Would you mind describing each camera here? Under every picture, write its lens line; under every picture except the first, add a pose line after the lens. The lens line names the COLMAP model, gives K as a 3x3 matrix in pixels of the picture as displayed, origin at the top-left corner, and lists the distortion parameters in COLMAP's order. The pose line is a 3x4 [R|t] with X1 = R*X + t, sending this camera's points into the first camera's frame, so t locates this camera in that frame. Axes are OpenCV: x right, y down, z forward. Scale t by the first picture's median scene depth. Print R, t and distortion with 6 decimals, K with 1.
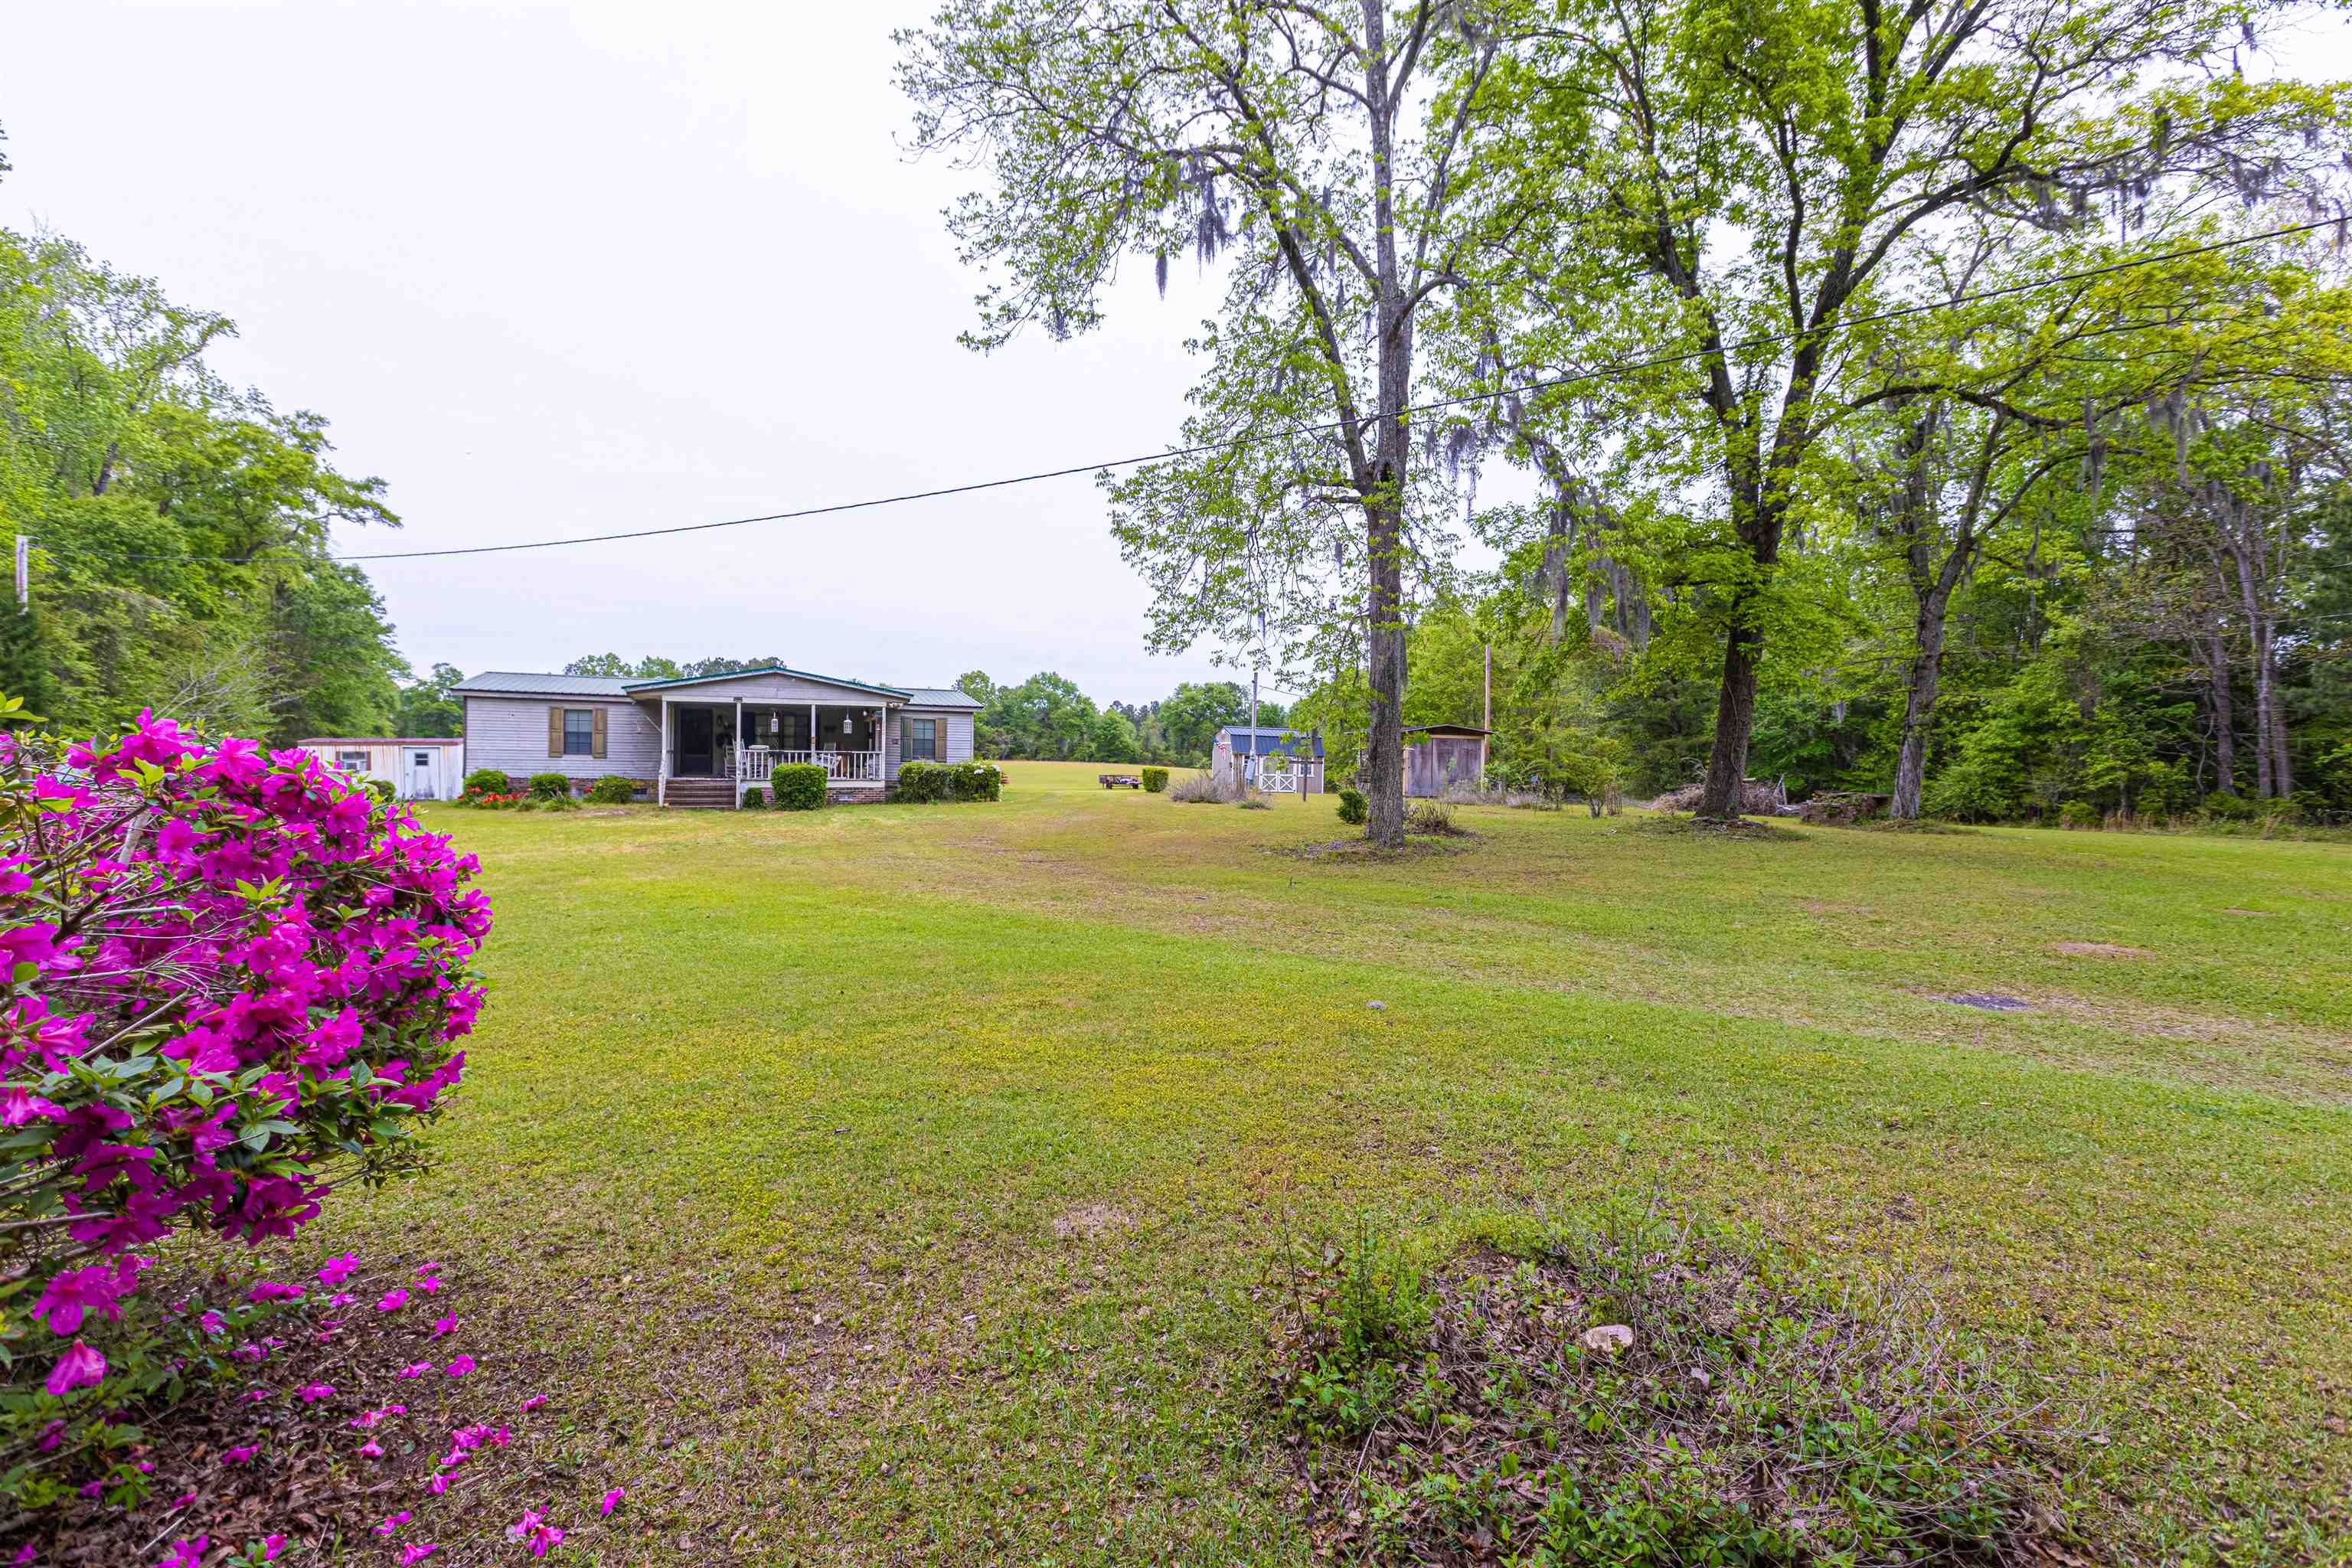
lens RADIAL K [[1051.6, 0, 1173.0], [0, 1051.6, 755.0], [0, 0, 1]] dist [0.003807, -0.002084]
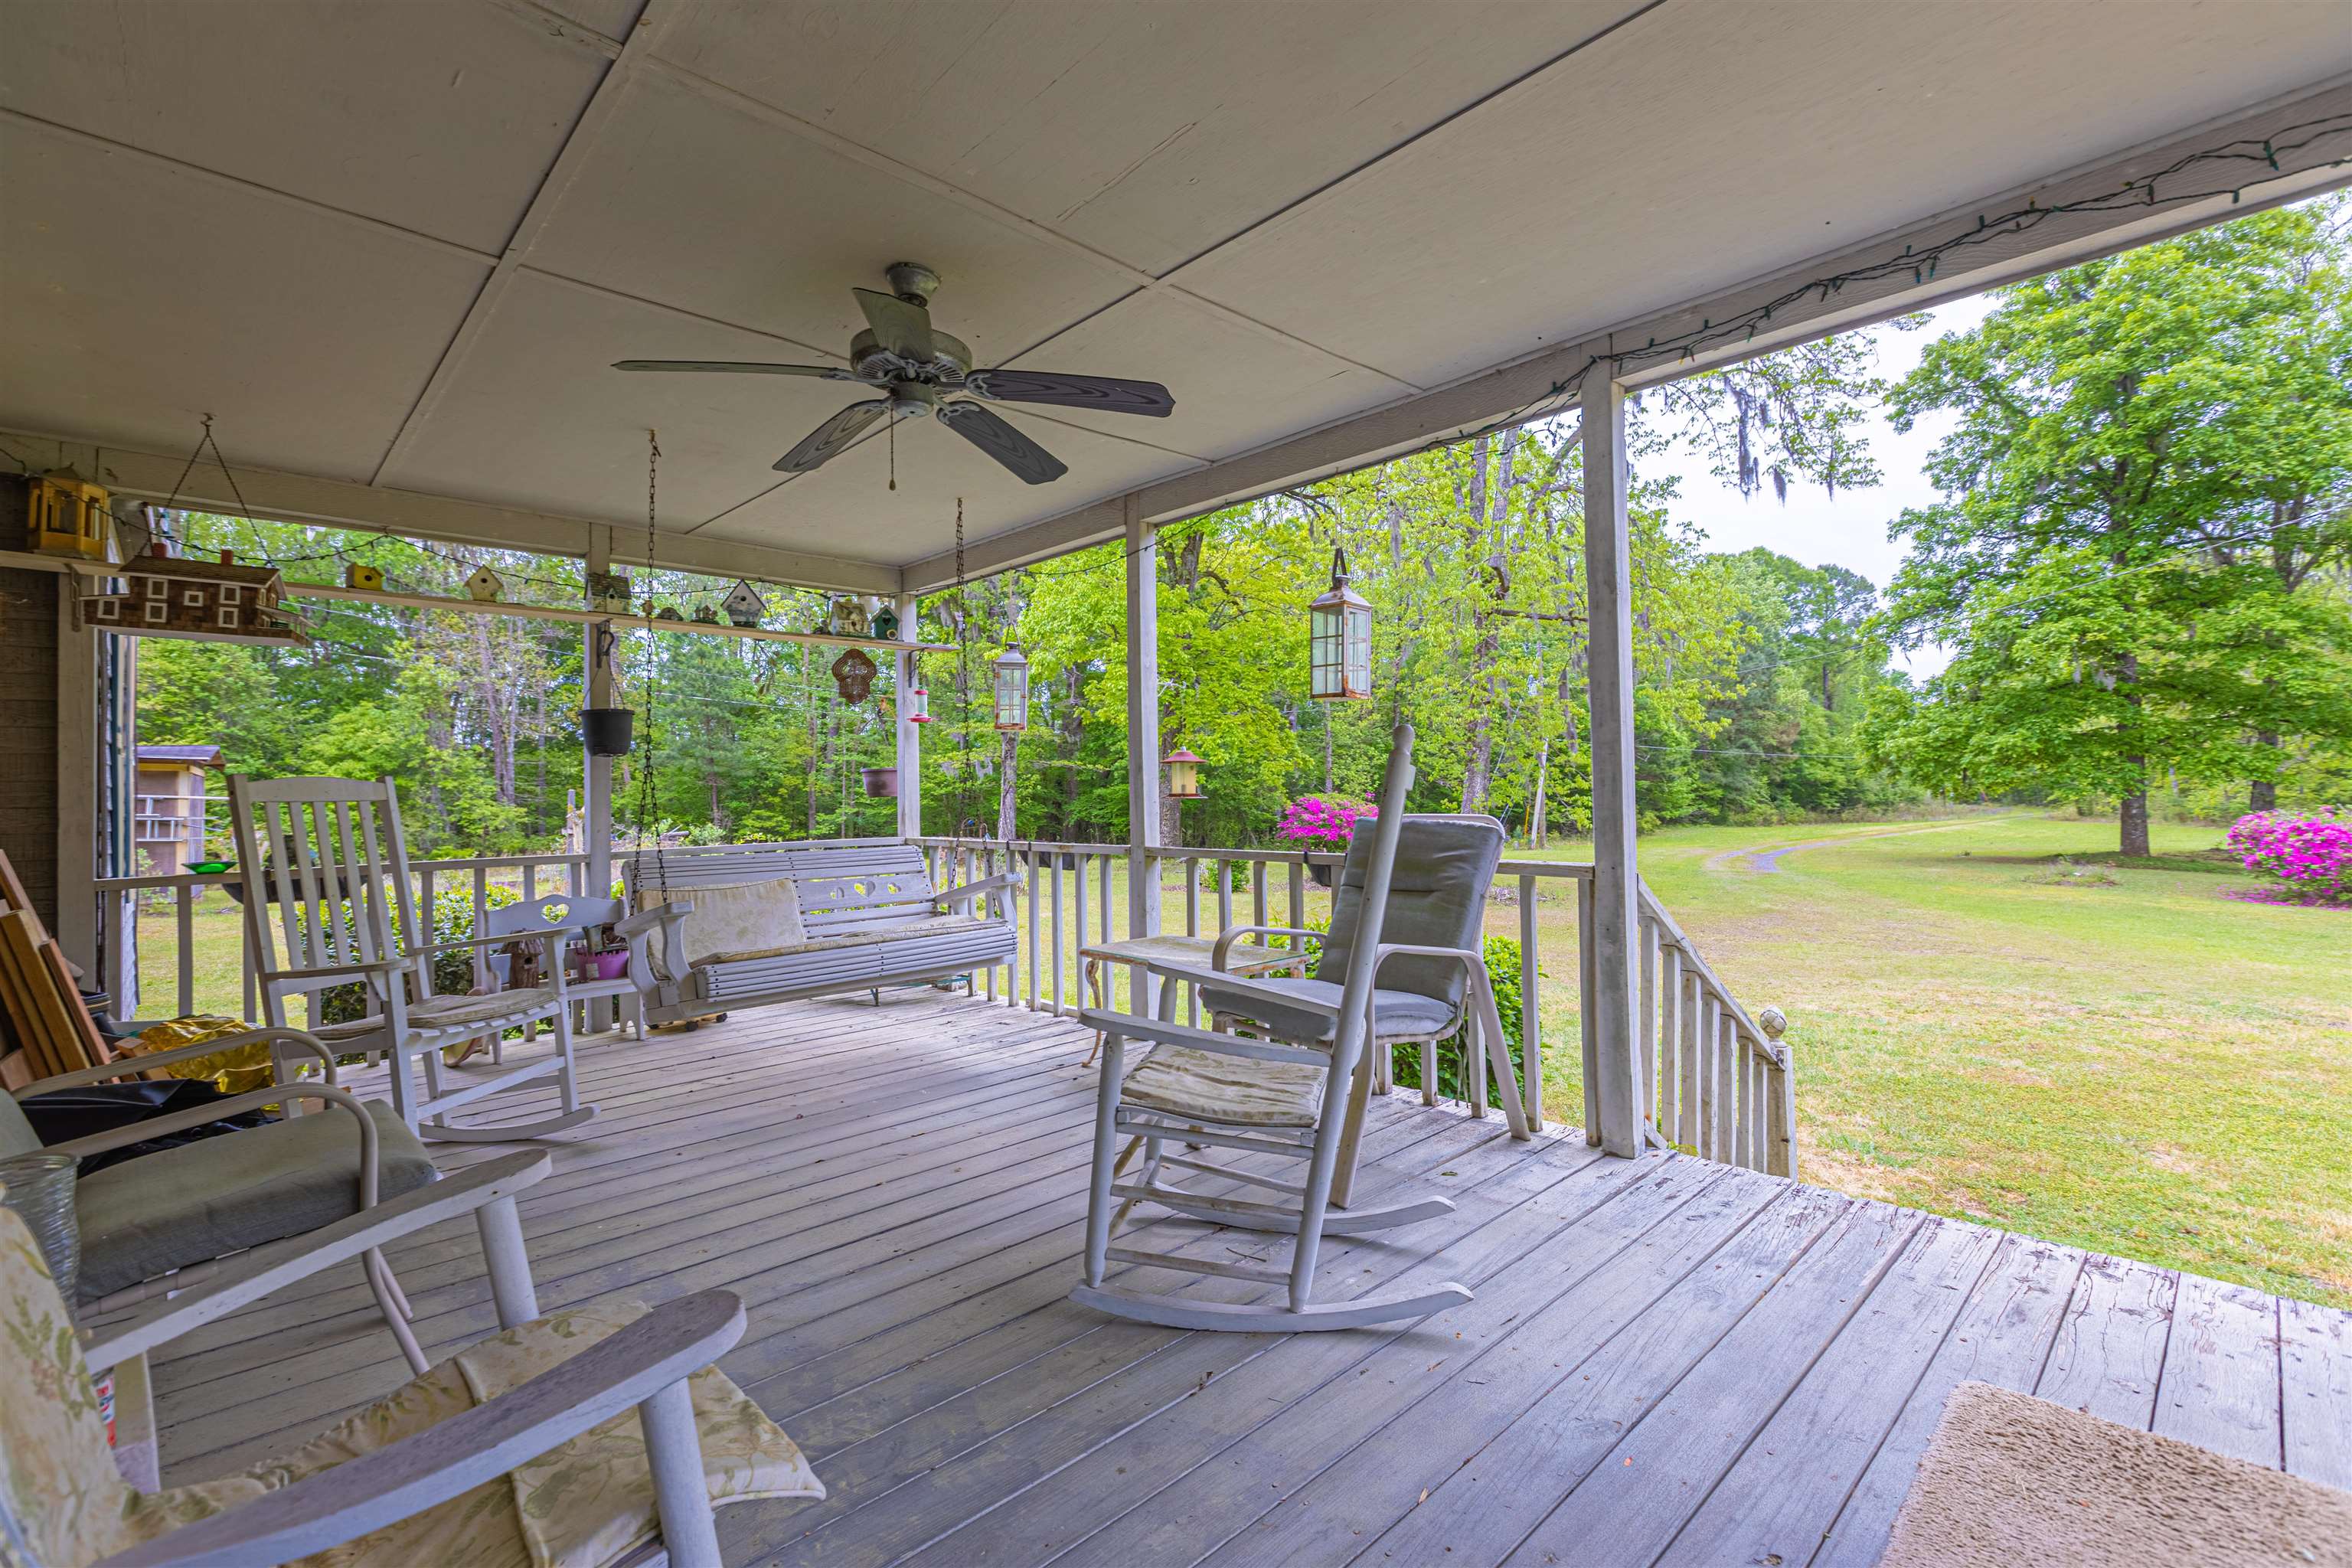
lens RADIAL K [[1051.6, 0, 1161.3], [0, 1051.6, 777.1], [0, 0, 1]] dist [0.003807, -0.002084]
pose [[-0.357570, 0.014956, 0.933767, -0.293606], [-0.001412, 0.999862, -0.016556, -0.006086], [-0.933885, -0.007239, -0.357500, 0.652811]]
